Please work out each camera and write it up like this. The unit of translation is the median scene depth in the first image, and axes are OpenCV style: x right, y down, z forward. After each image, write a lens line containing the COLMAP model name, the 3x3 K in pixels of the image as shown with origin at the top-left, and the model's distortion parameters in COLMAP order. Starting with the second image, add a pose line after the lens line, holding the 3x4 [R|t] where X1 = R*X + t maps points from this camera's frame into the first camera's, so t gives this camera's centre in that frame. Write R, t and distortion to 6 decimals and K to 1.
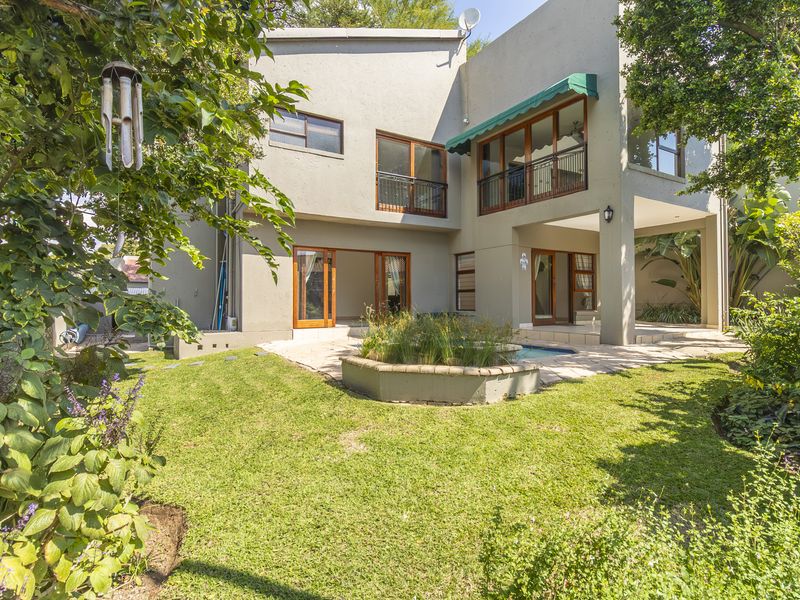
lens RADIAL K [[415.6, 0, 403.5], [0, 415.6, 296.3], [0, 0, 1]] dist [-0.003958, 0.002880]
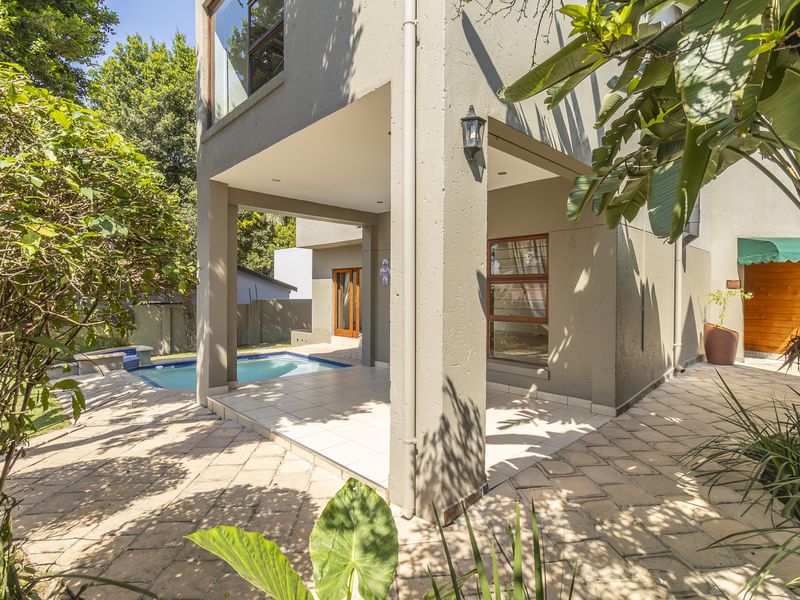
lens RADIAL K [[415.6, 0, 403.9], [0, 415.6, 296.7], [0, 0, 1]] dist [-0.003958, 0.002880]
pose [[0.212977, 0.011767, -0.976986, 0.972314], [0.007023, 0.999883, 0.013573, -0.052039], [0.977032, -0.009752, 0.212869, 0.893177]]
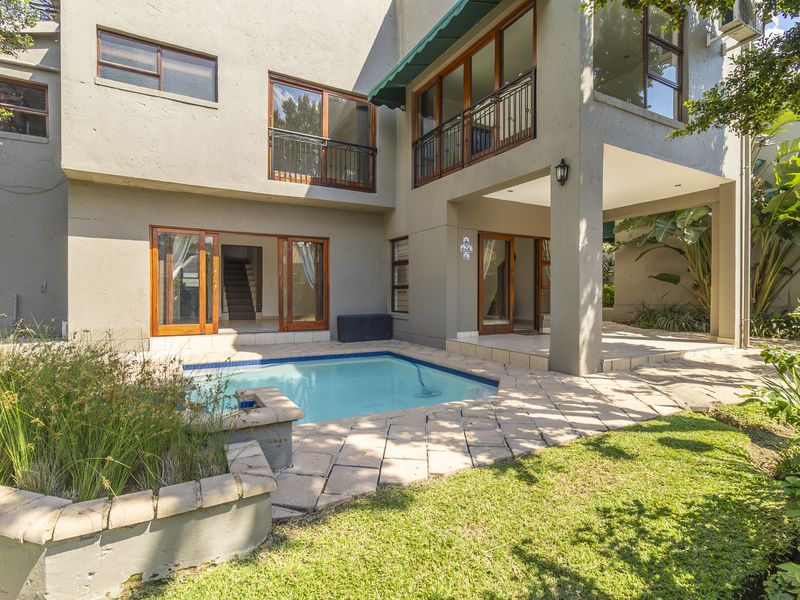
lens RADIAL K [[415.6, 0, 396.0], [0, 415.6, 297.6], [0, 0, 1]] dist [-0.003958, 0.002880]
pose [[0.999207, 0.007737, -0.039068, 0.196162], [-0.006962, 0.999777, 0.019925, -0.009837], [0.039214, -0.019638, 0.999038, 0.254667]]
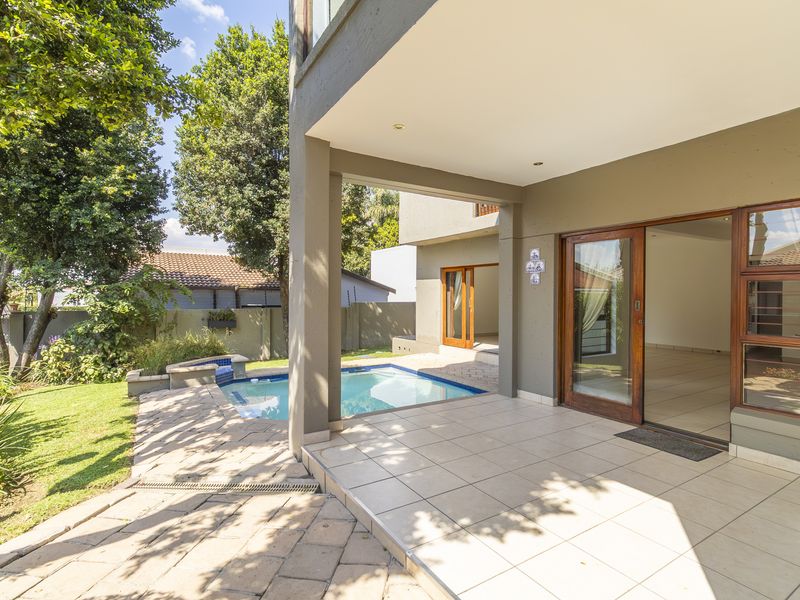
lens RADIAL K [[415.6, 0, 403.8], [0, 415.6, 296.6], [0, 0, 1]] dist [-0.003958, 0.002880]
pose [[0.000001, 0.007541, -0.999972, 0.784600], [0.009756, 0.999924, 0.007541, -0.054001], [0.999952, -0.009755, -0.000073, 0.854192]]
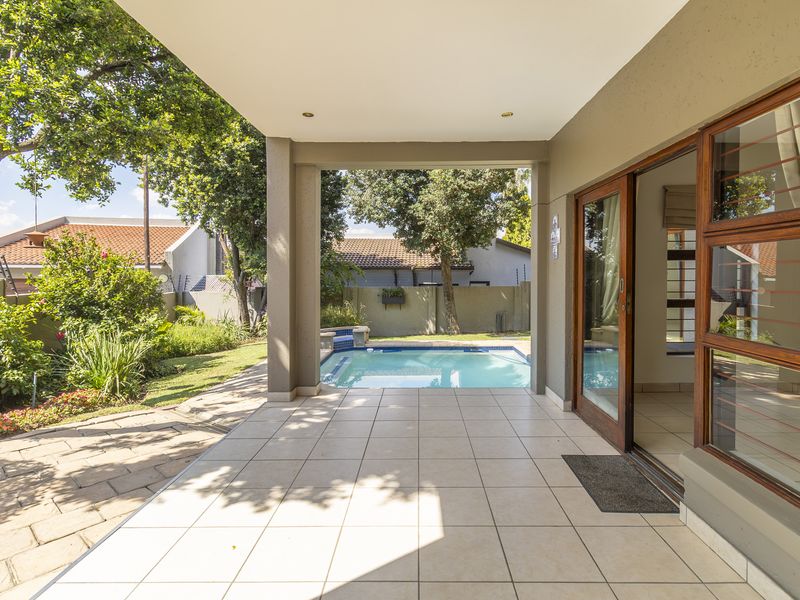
lens RADIAL K [[415.6, 0, 408.6], [0, 415.6, 280.7], [0, 0, 1]] dist [-0.003958, 0.002880]
pose [[-0.536375, 0.019579, -0.843753, 0.707143], [0.017461, 0.999774, 0.012099, -0.049245], [0.843799, -0.008243, -0.536596, 1.104959]]
